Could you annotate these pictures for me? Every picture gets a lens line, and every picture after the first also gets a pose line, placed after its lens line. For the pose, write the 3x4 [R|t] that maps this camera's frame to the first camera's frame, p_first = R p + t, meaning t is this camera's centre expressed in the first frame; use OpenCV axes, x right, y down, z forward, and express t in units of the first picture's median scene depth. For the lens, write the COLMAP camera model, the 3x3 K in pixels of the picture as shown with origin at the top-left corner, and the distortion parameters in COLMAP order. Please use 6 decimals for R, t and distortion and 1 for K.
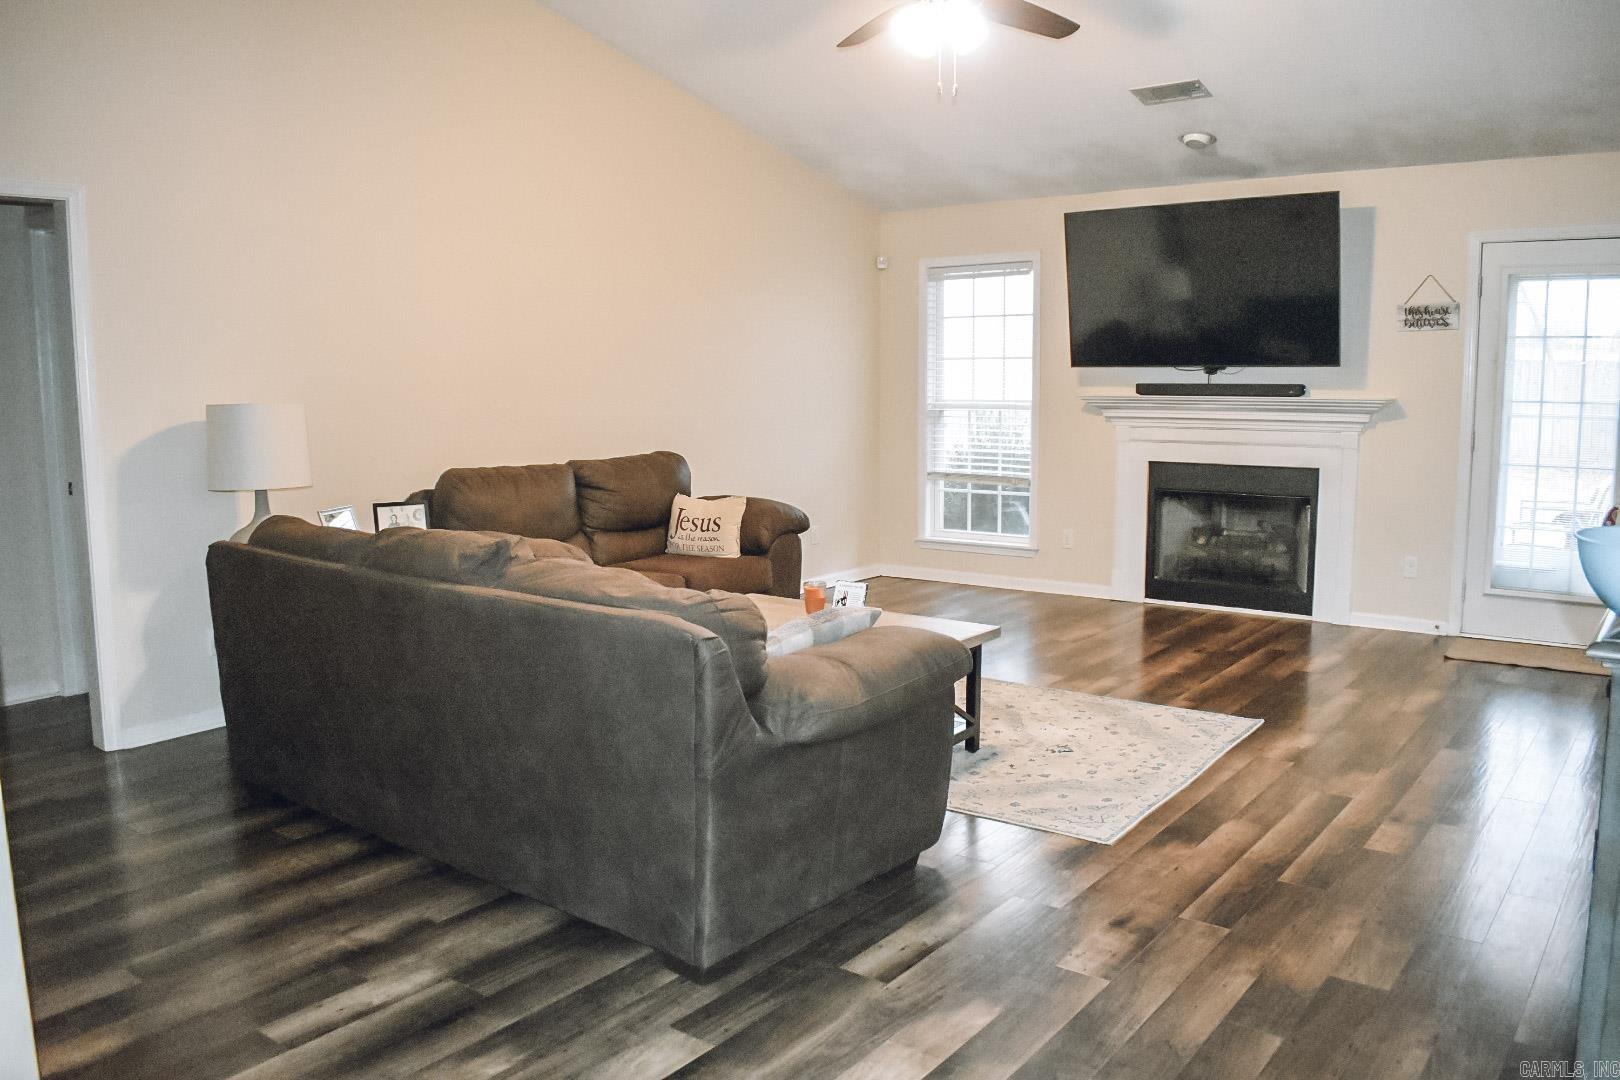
lens RADIAL K [[1268.4, 0, 810.0], [0, 1268.4, 540.0], [0, 0, 1]] dist [-0.104202, 0.002514]
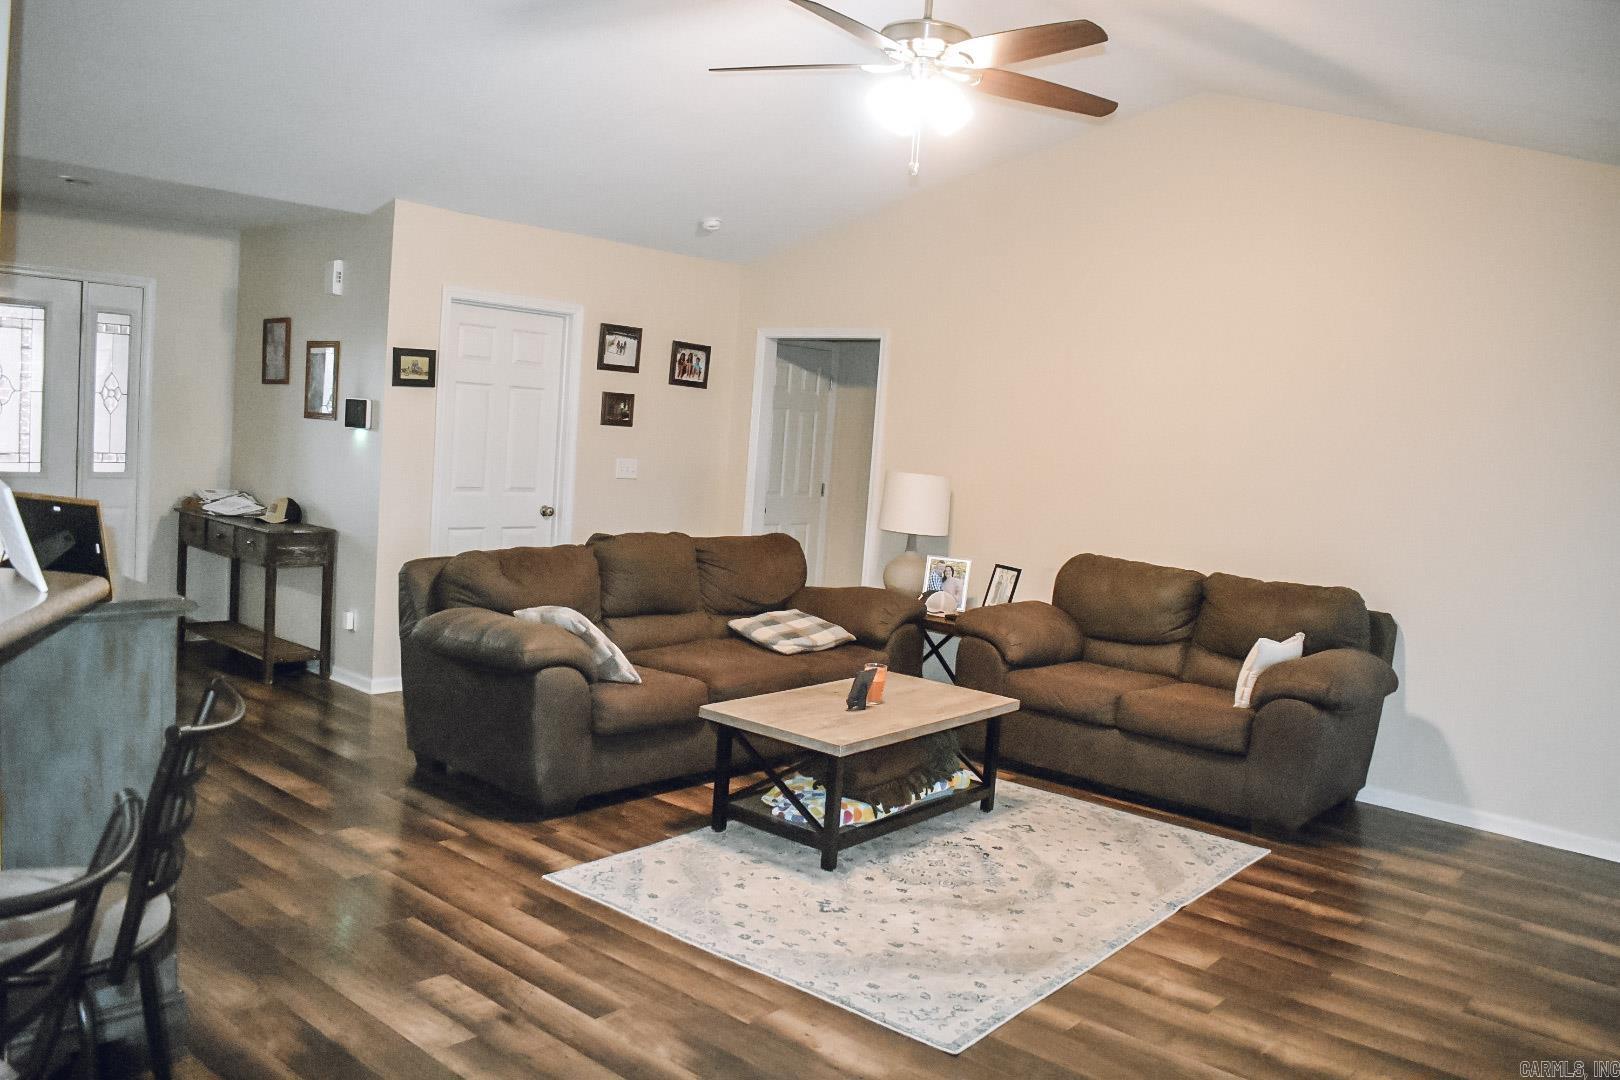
lens RADIAL K [[1268.4, 0, 810.0], [0, 1268.4, 540.0], [0, 0, 1]] dist [-0.104202, 0.002514]
pose [[-0.054725, 0.097485, -0.993731, 1.102042], [-0.203369, 0.973273, 0.106678, -0.178231], [0.977572, 0.207932, -0.033437, 1.032595]]
